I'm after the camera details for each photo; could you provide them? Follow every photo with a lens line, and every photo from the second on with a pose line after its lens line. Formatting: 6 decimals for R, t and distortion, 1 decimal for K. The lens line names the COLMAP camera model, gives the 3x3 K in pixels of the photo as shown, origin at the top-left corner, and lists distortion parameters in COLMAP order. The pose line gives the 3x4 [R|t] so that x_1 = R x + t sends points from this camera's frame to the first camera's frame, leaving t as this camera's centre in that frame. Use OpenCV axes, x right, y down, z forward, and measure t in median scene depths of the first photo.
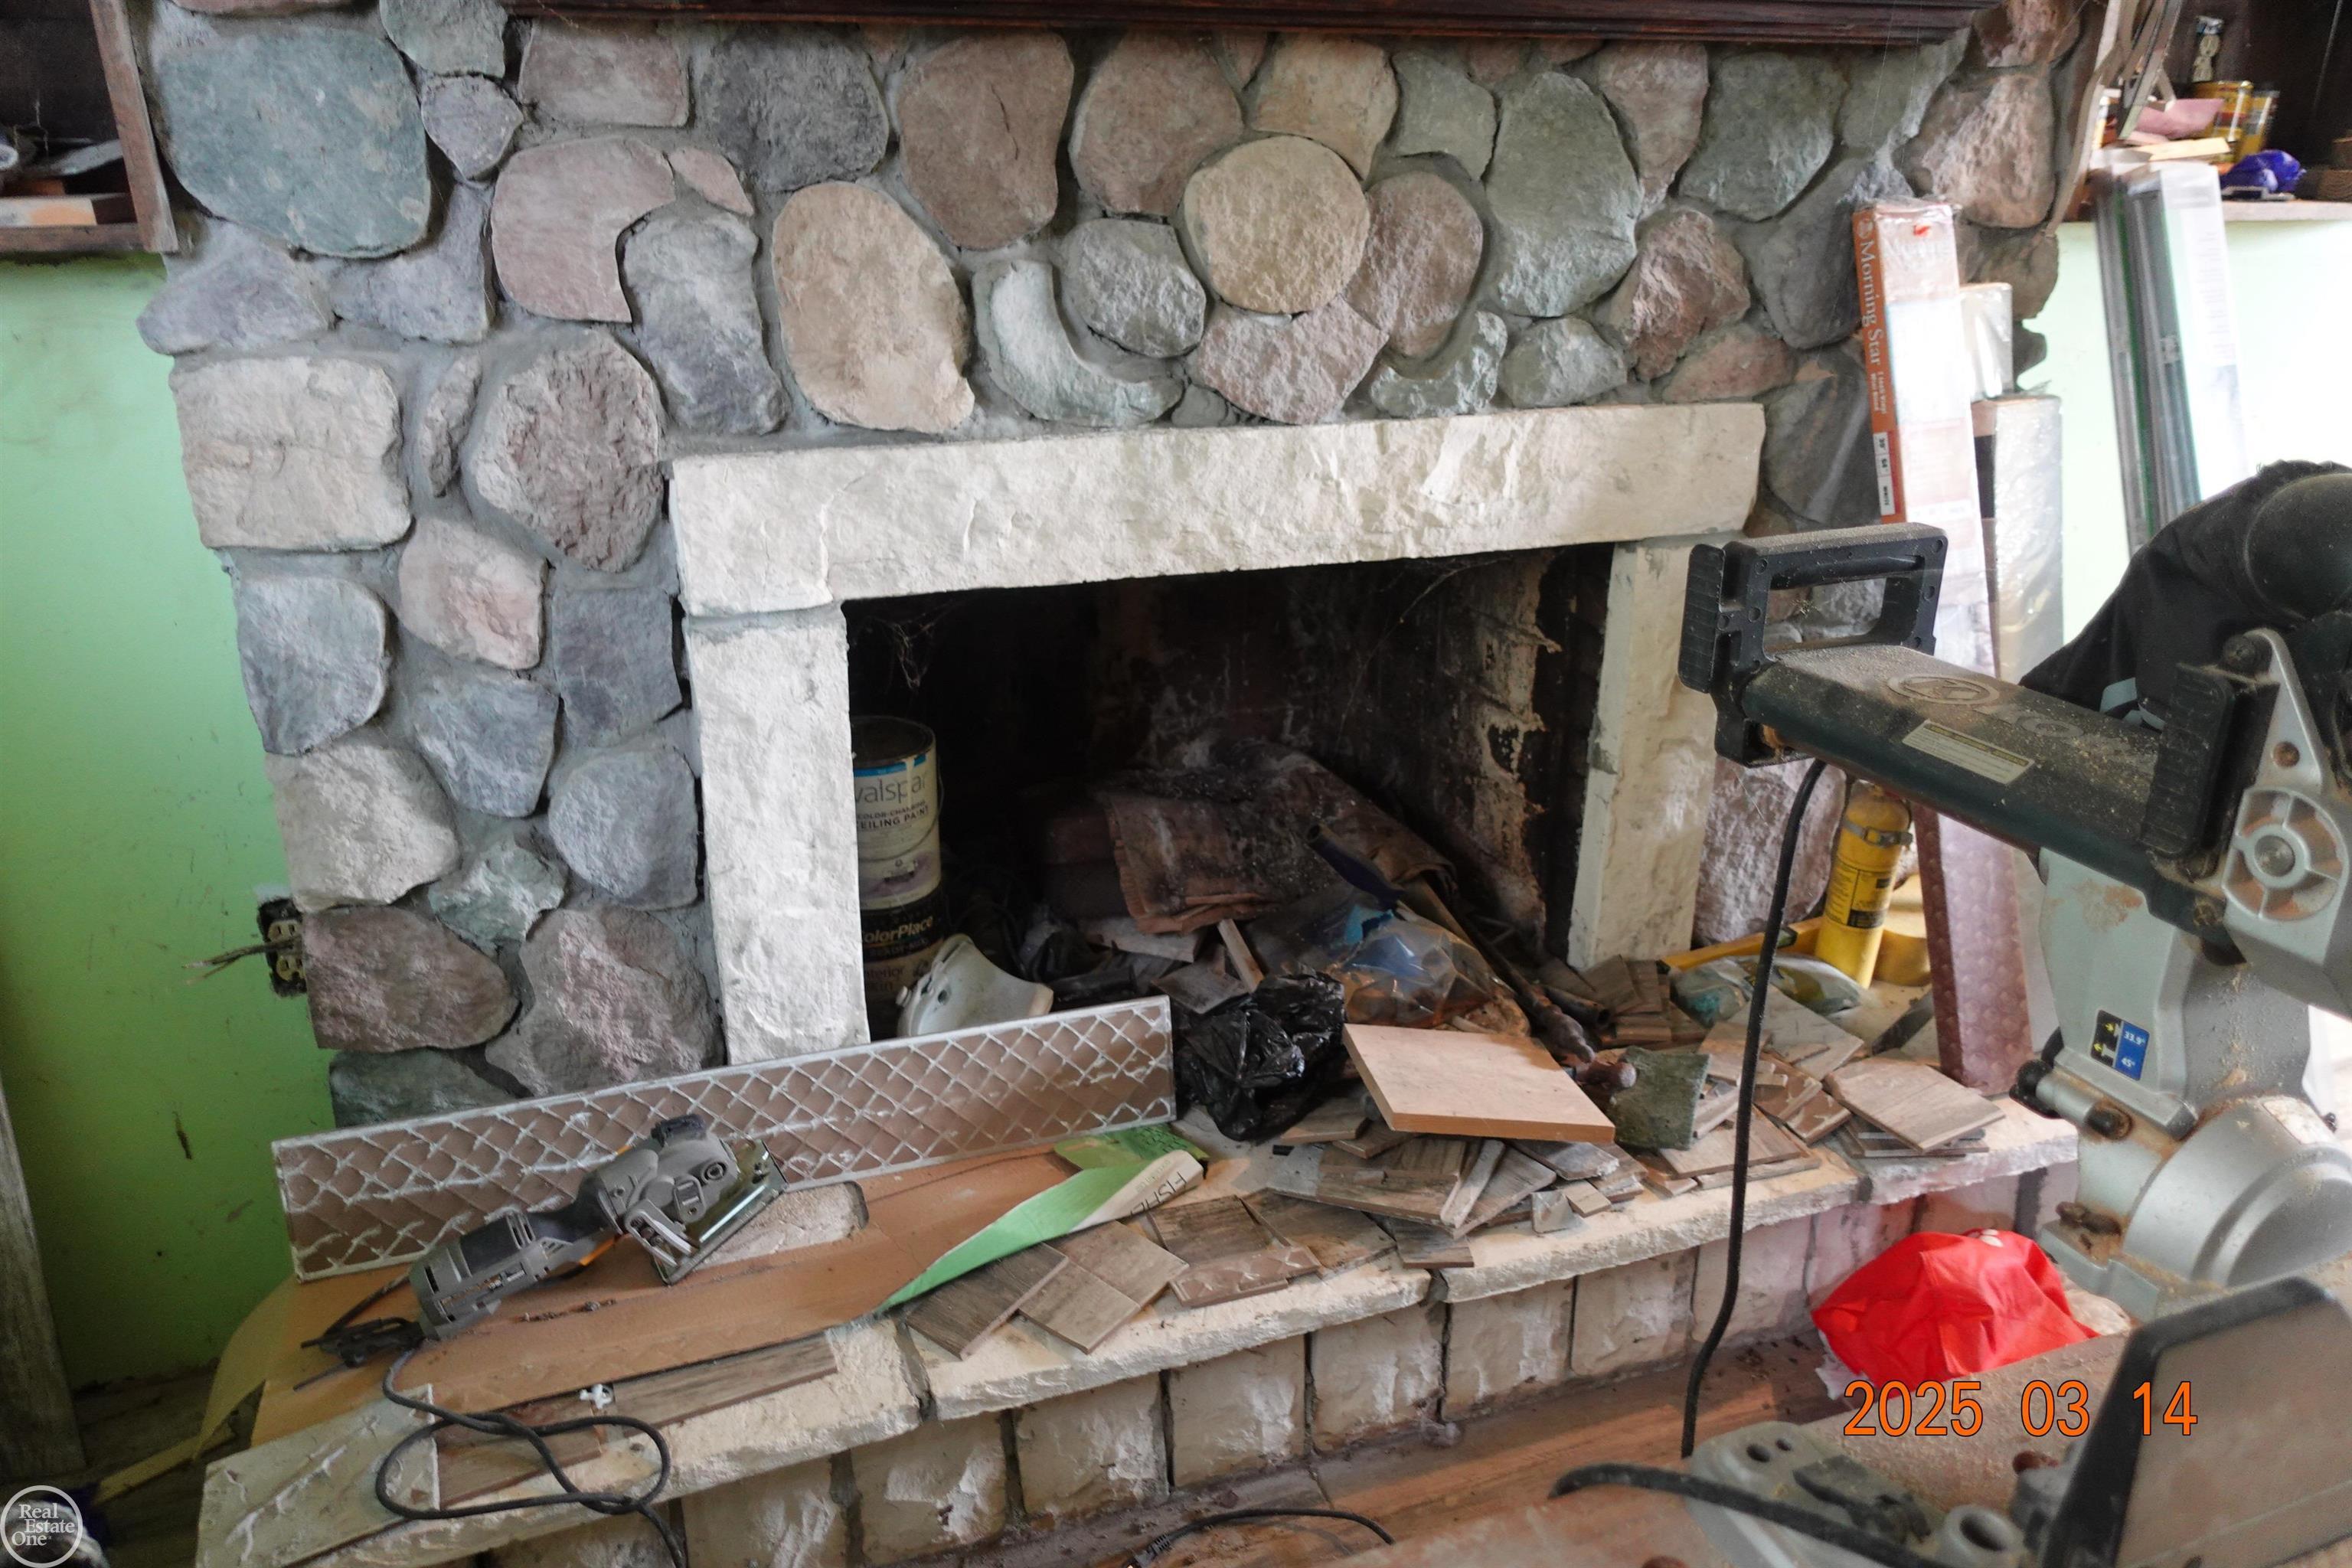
lens RADIAL K [[1627.0, 0, 1176.0], [0, 1627.0, 784.0], [0, 0, 1]] dist [-0.005831, 0.001085]
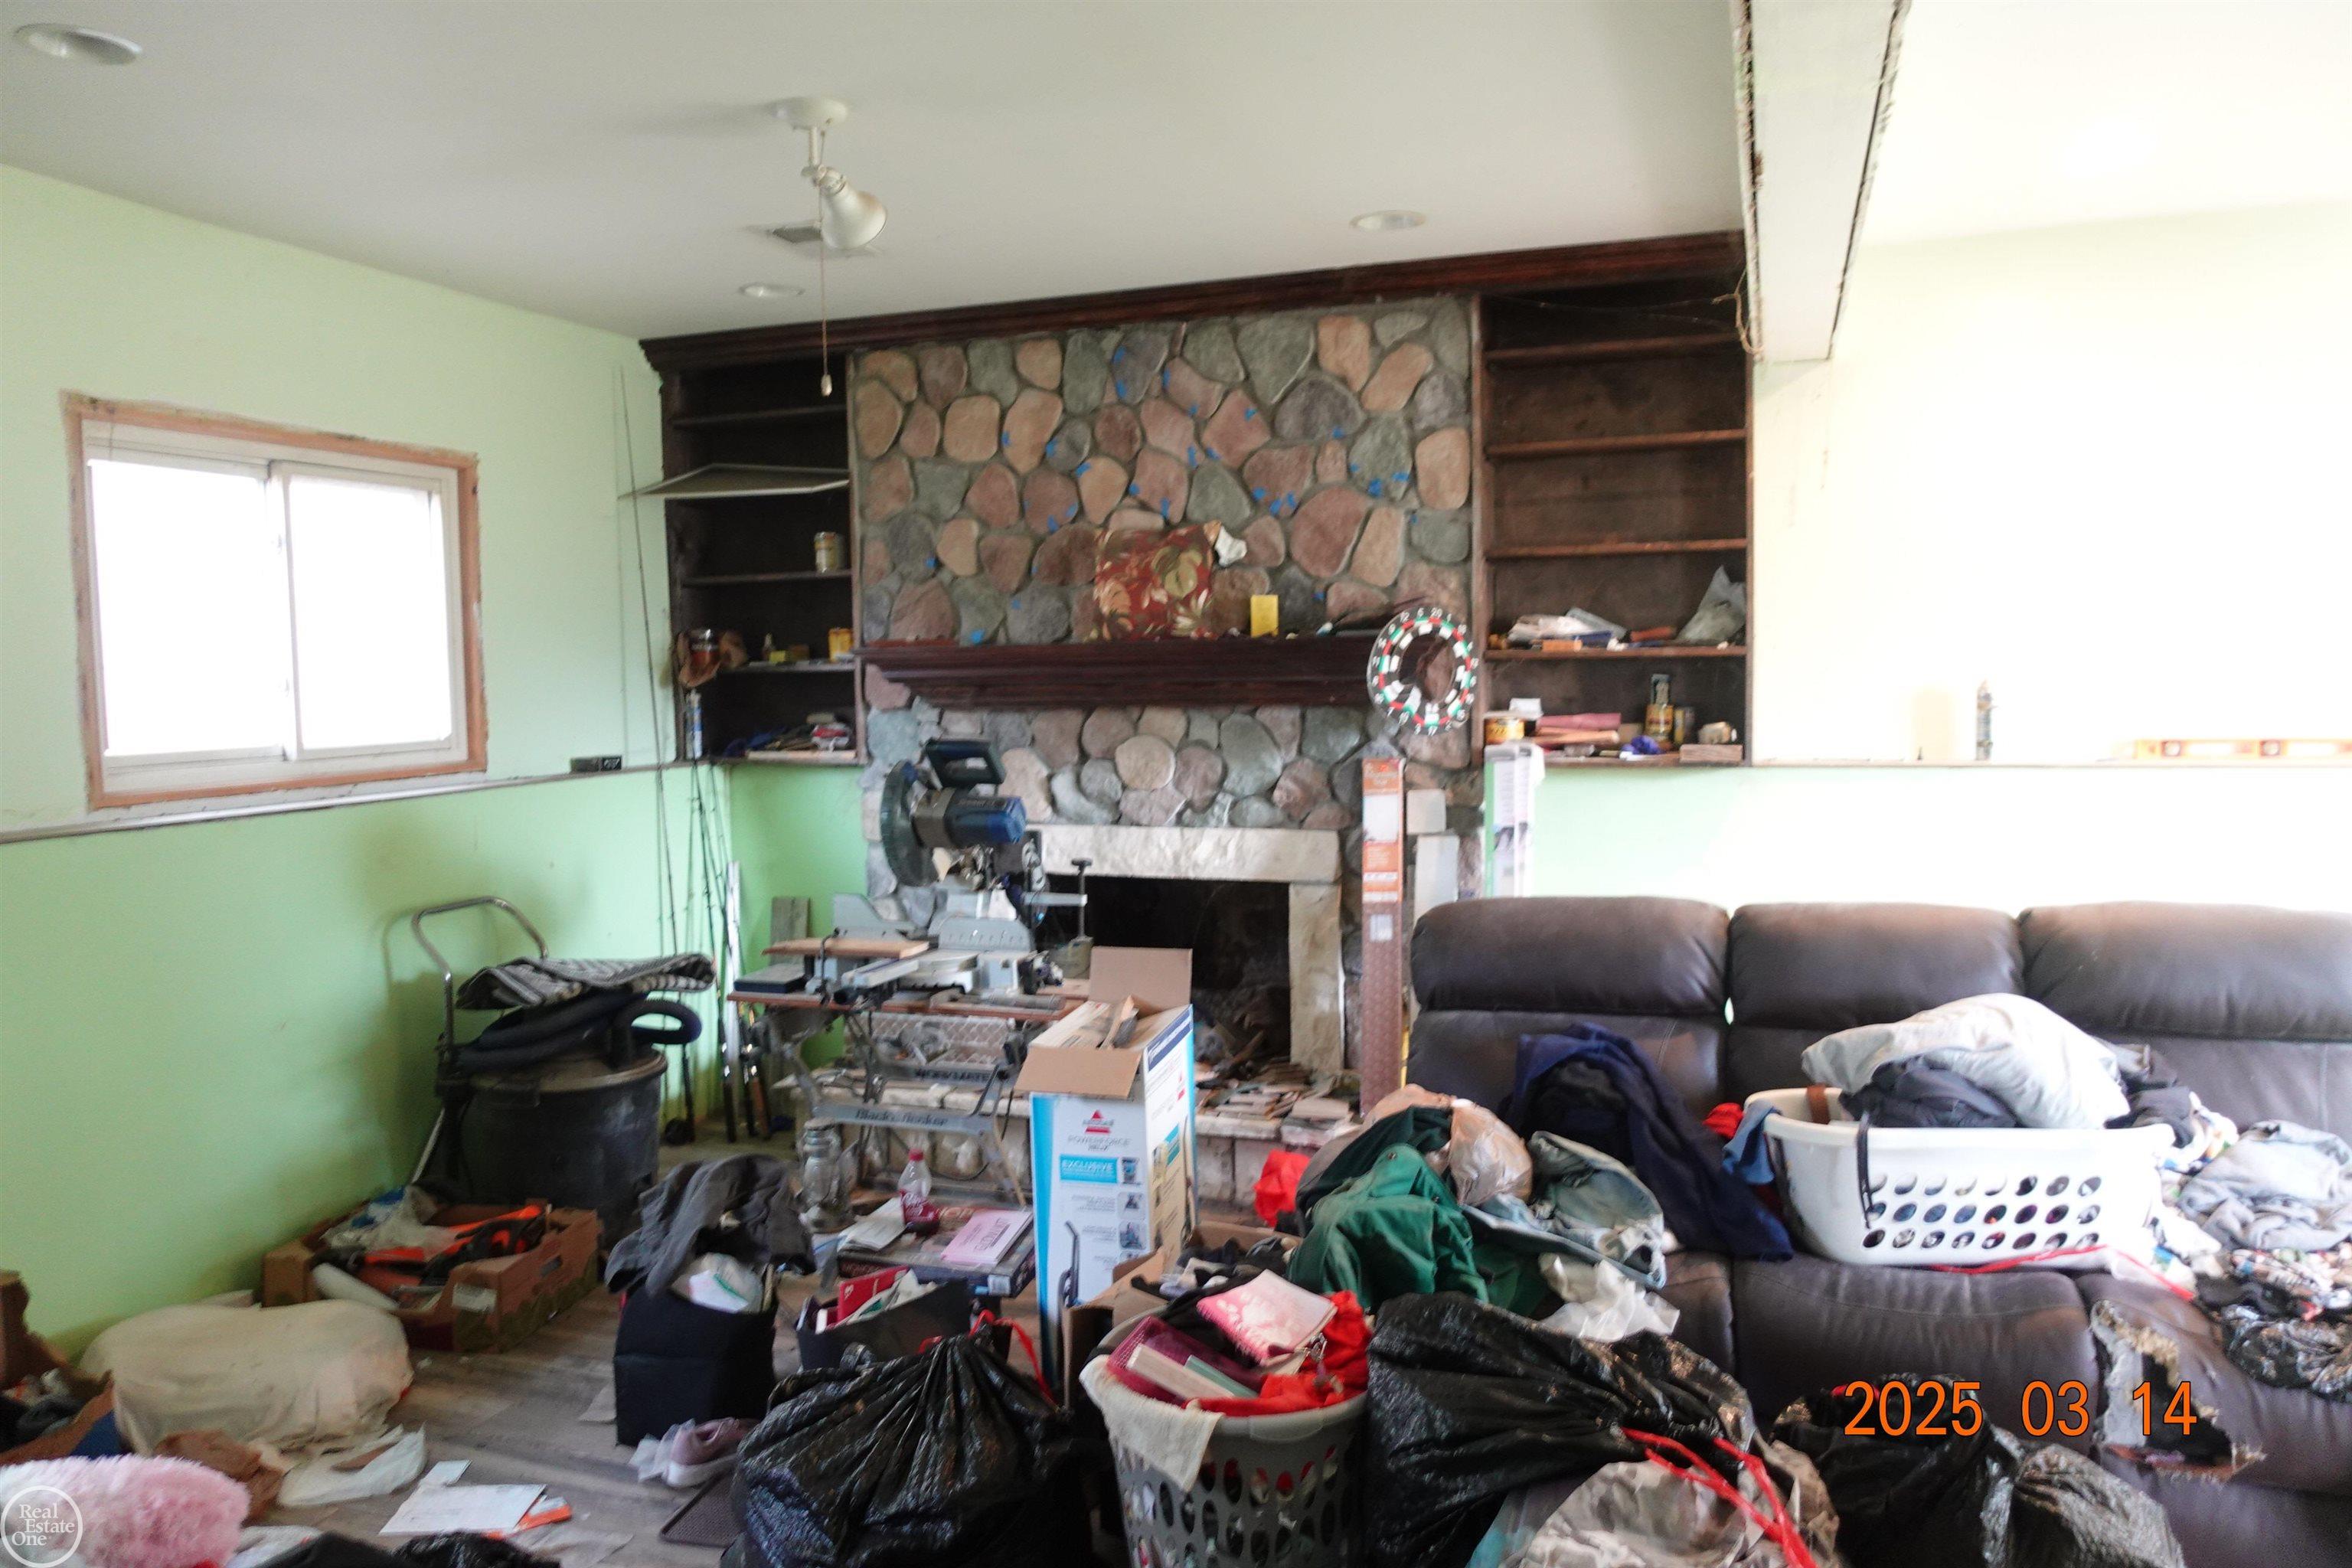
lens RADIAL K [[1627.0, 0, 1176.0], [0, 1627.0, 784.0], [0, 0, 1]] dist [-0.005831, 0.001085]
pose [[0.771282, 0.023512, -0.636059, 1.979101], [-0.217468, 0.948915, -0.228624, 0.367488], [0.598190, 0.314656, 0.736994, -1.164807]]
